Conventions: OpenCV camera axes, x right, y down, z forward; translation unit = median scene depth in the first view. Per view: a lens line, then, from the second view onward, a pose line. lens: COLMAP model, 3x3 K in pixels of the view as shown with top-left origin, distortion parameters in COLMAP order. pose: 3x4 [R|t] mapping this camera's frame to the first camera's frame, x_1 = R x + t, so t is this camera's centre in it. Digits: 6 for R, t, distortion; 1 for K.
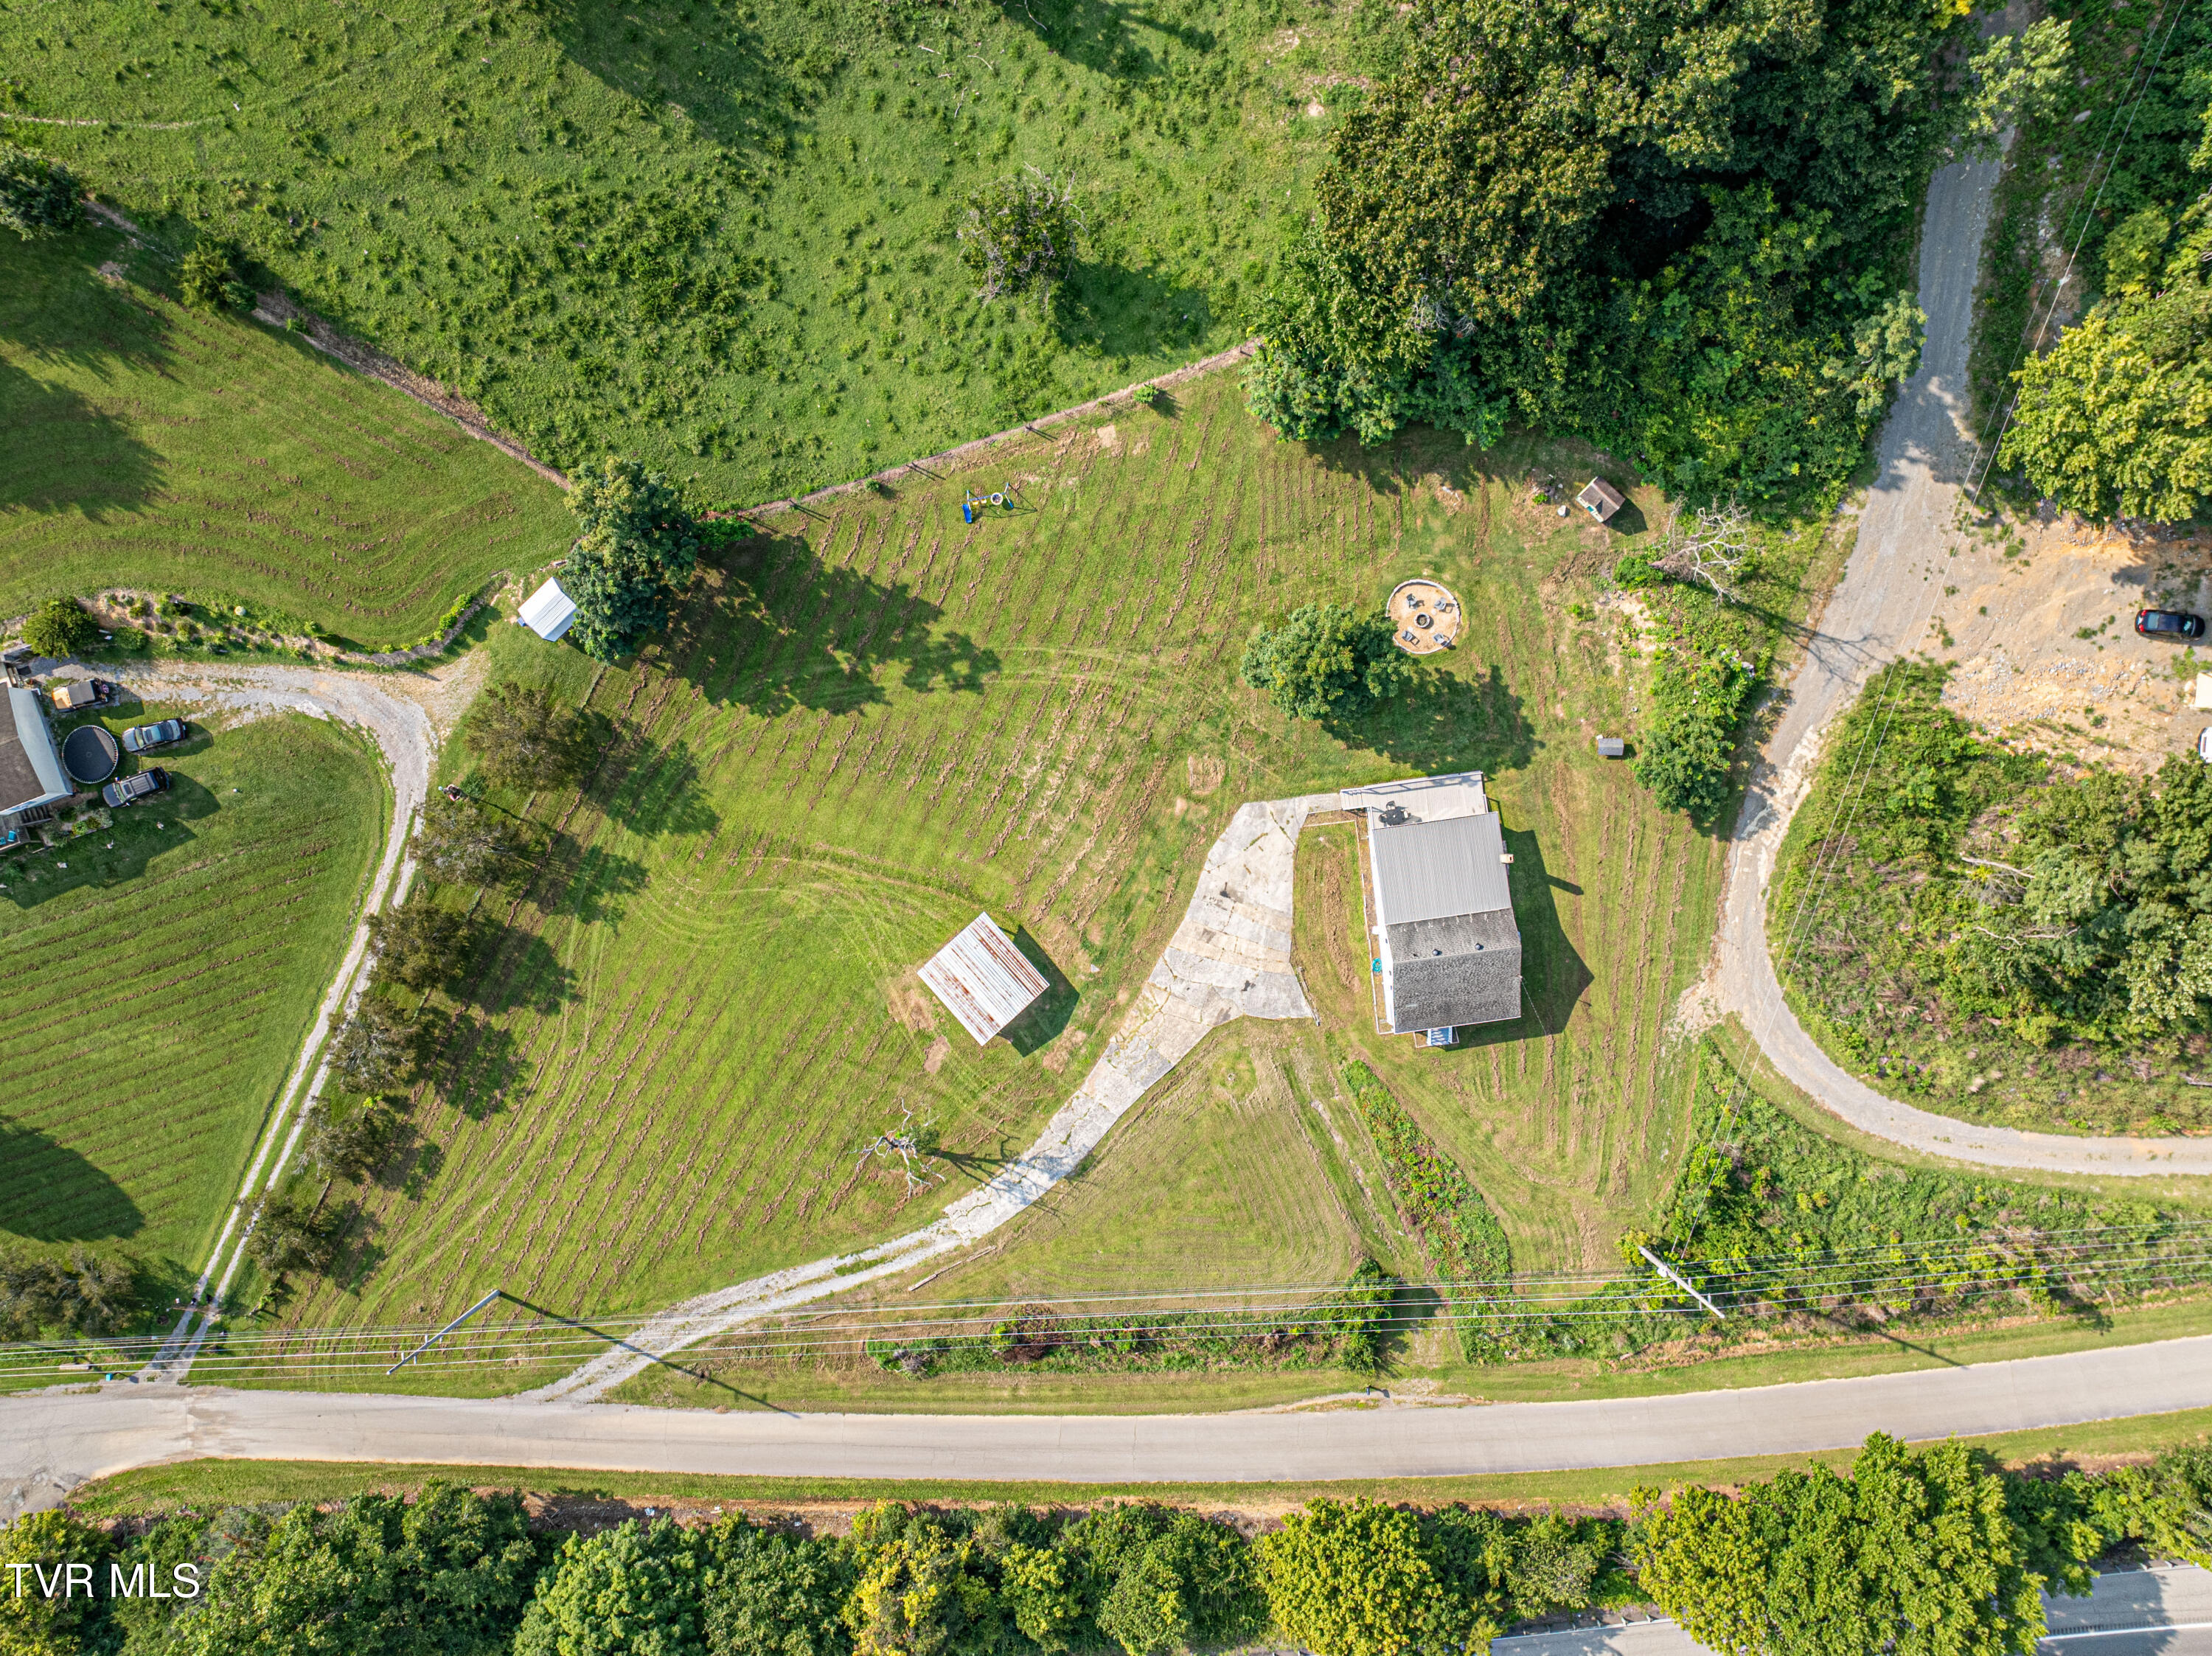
lens RADIAL K [[1555.9, 0, 1106.6], [0, 1555.9, 833.3], [0, 0, 1]] dist [-0.061298, 0.038513]
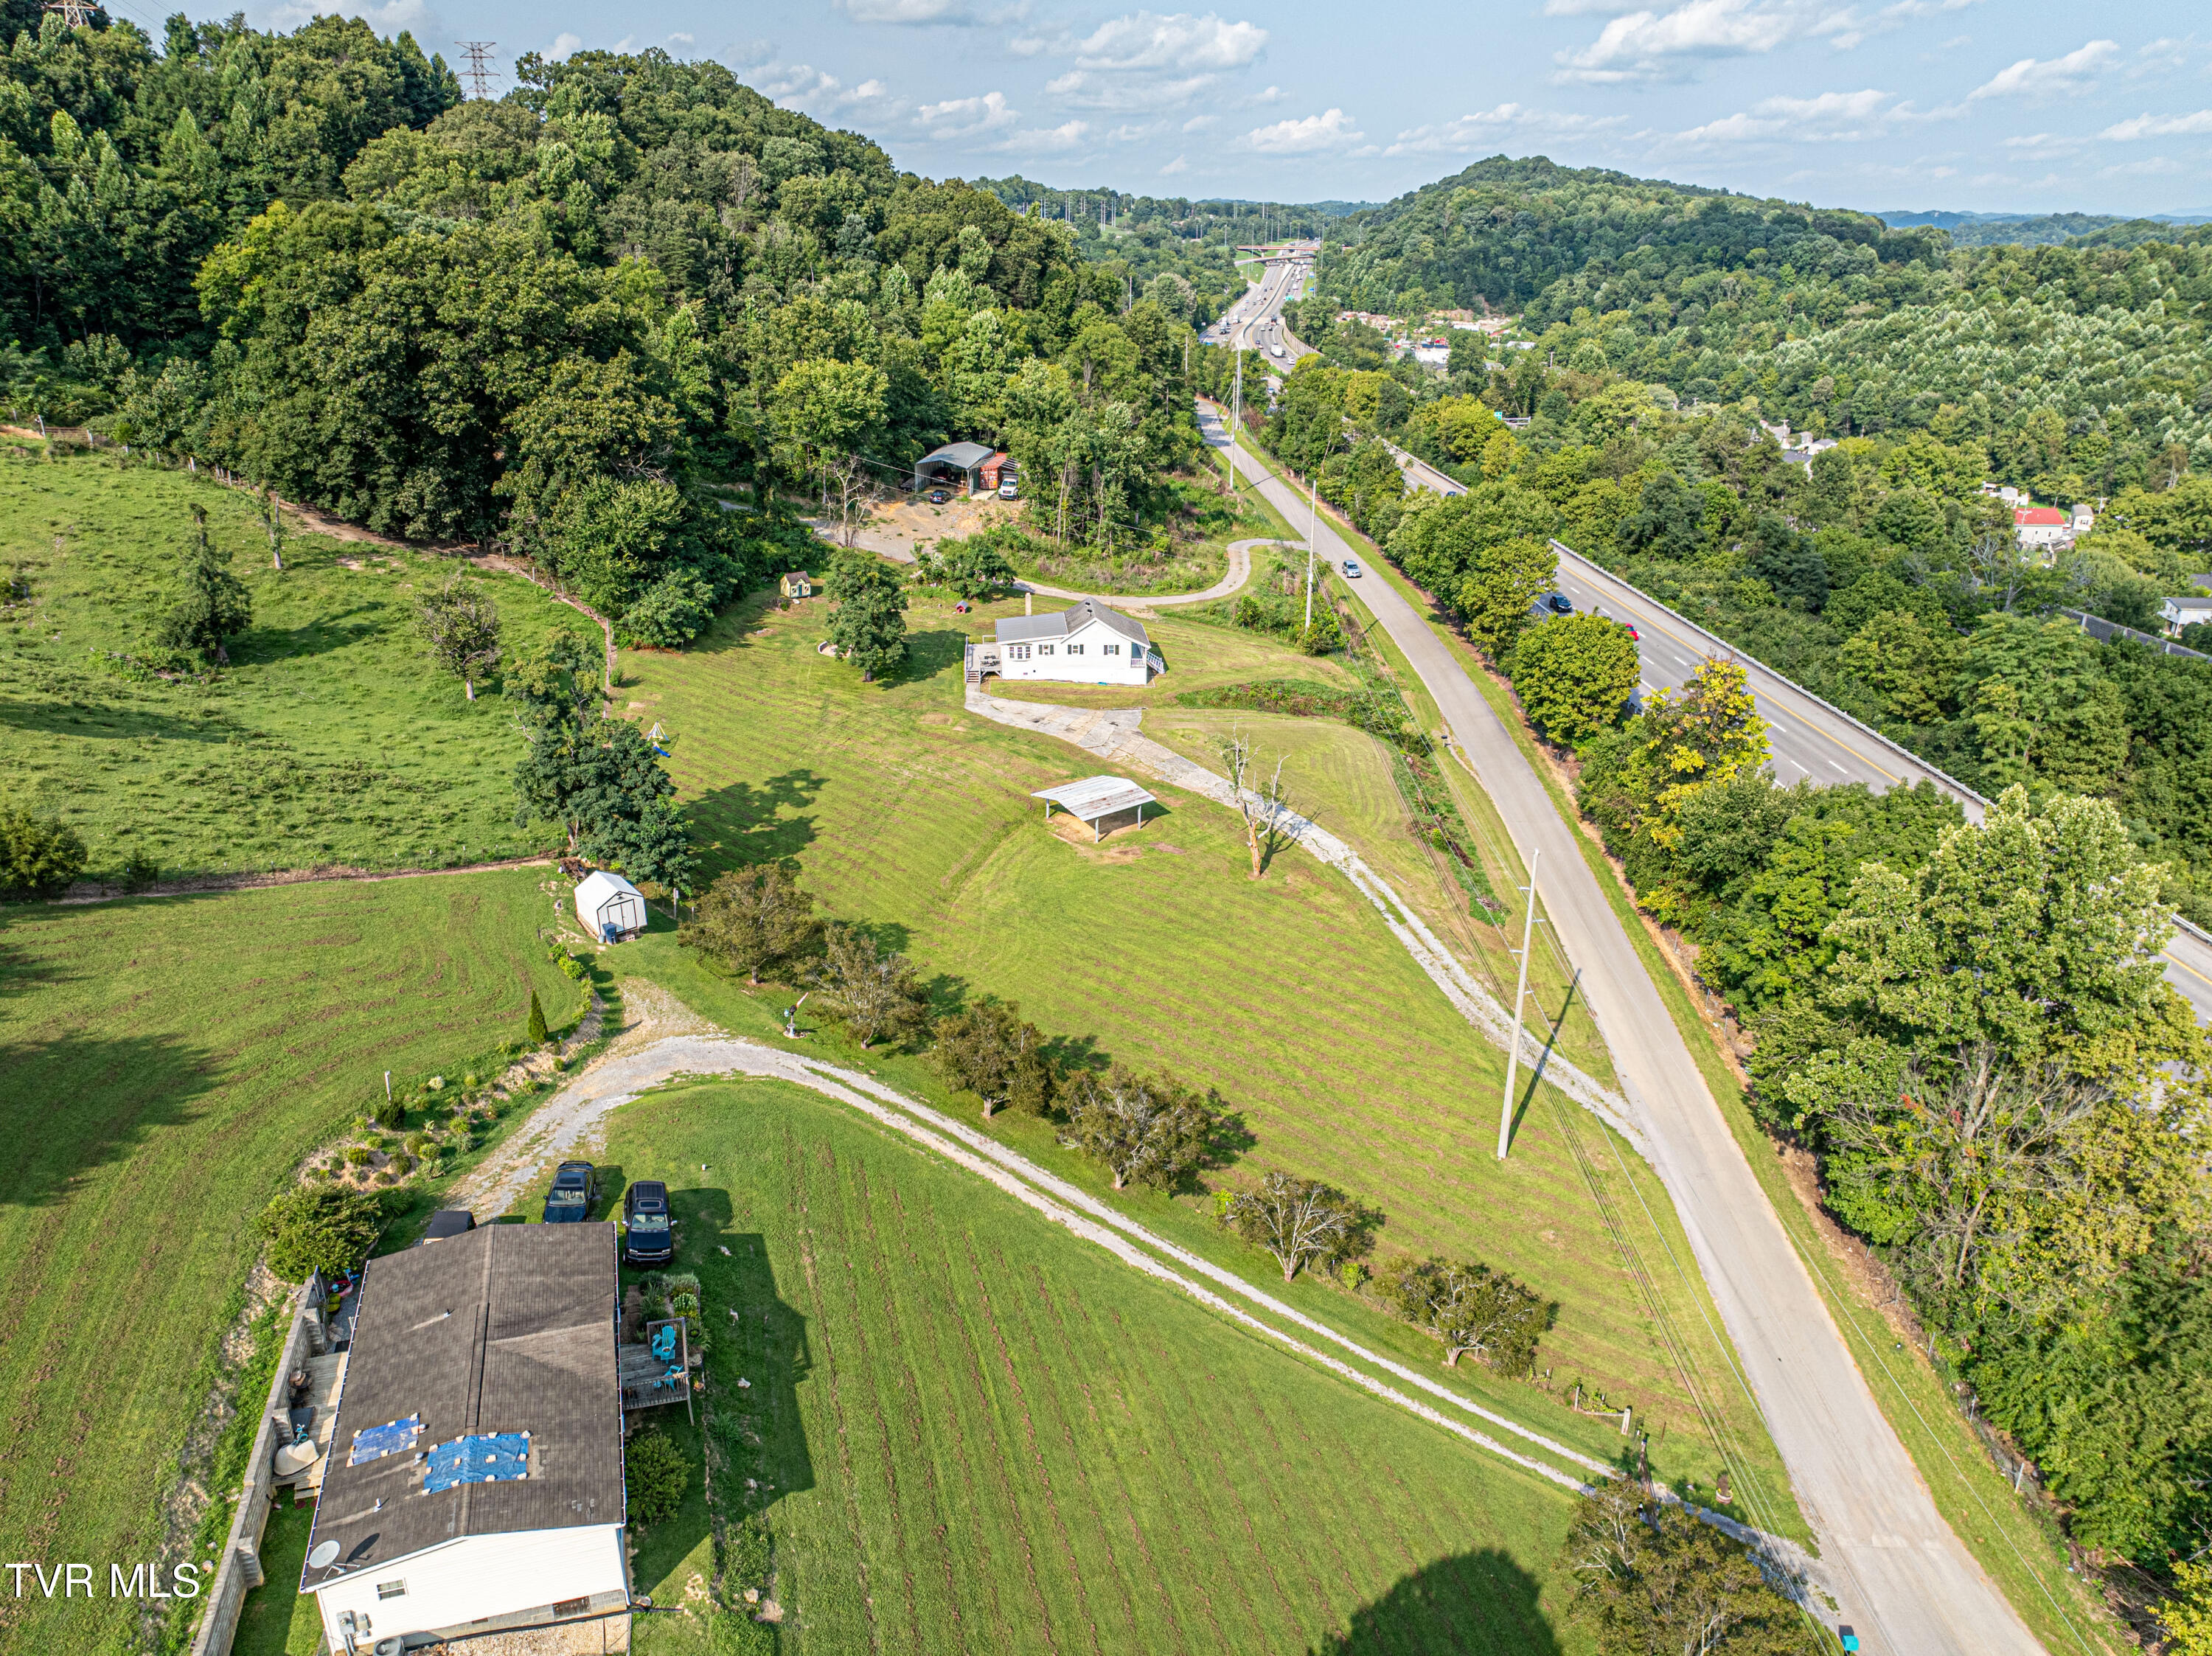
lens RADIAL K [[1555.9, 0, 1106.6], [0, 1555.9, 833.3], [0, 0, 1]] dist [-0.061298, 0.038513]
pose [[0.058614, -0.347505, 0.935844, -1.085292], [0.998214, 0.031245, -0.050918, 0.158595], [-0.011547, 0.937157, 0.348716, 0.655209]]
